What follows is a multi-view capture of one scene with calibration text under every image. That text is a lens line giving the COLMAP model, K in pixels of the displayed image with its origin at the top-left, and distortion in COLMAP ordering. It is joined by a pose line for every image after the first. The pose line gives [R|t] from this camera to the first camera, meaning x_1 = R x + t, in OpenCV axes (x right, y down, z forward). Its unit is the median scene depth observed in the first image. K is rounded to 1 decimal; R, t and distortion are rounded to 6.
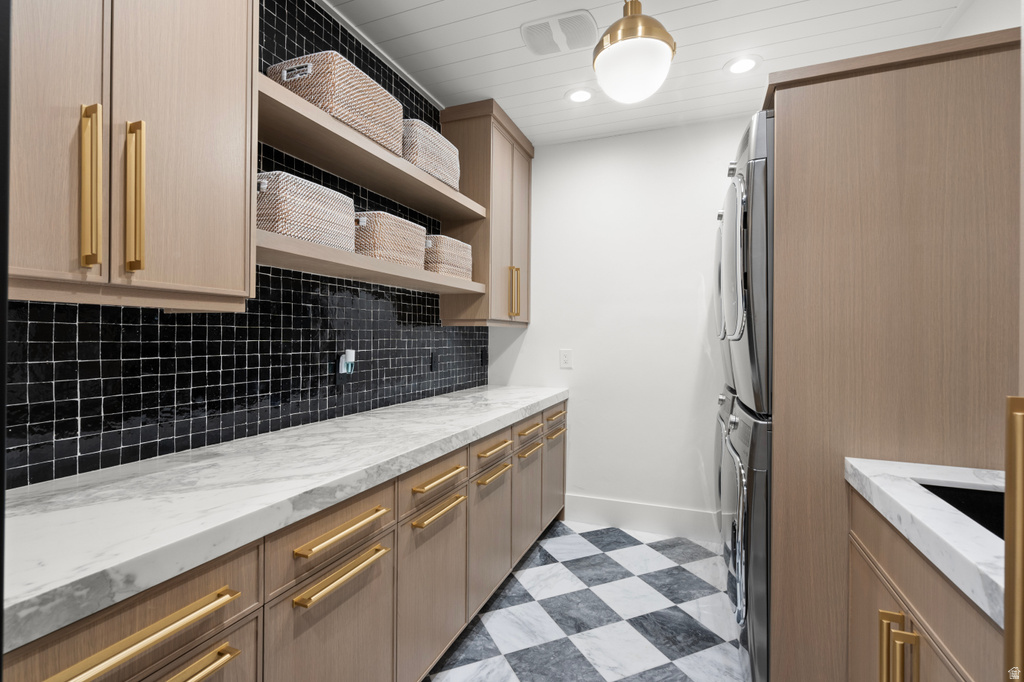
lens RADIAL K [[465.3, 0, 507.9], [0, 465.3, 337.4], [0, 0, 1]] dist [-0.002544, 0.002347]
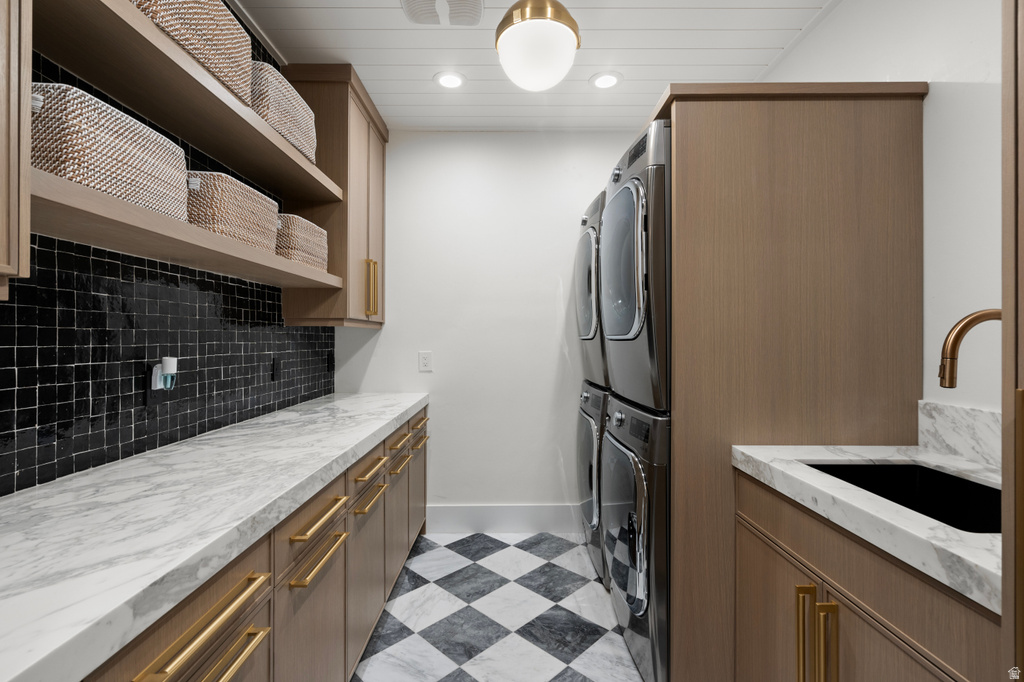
lens RADIAL K [[465.3, 0, 513.3], [0, 465.3, 339.0], [0, 0, 1]] dist [-0.002544, 0.002347]
pose [[0.928302, -0.007607, 0.371750, -0.113318], [0.007362, 0.999971, 0.002079, 0.000022], [-0.371755, 0.000807, 0.928330, 0.119948]]
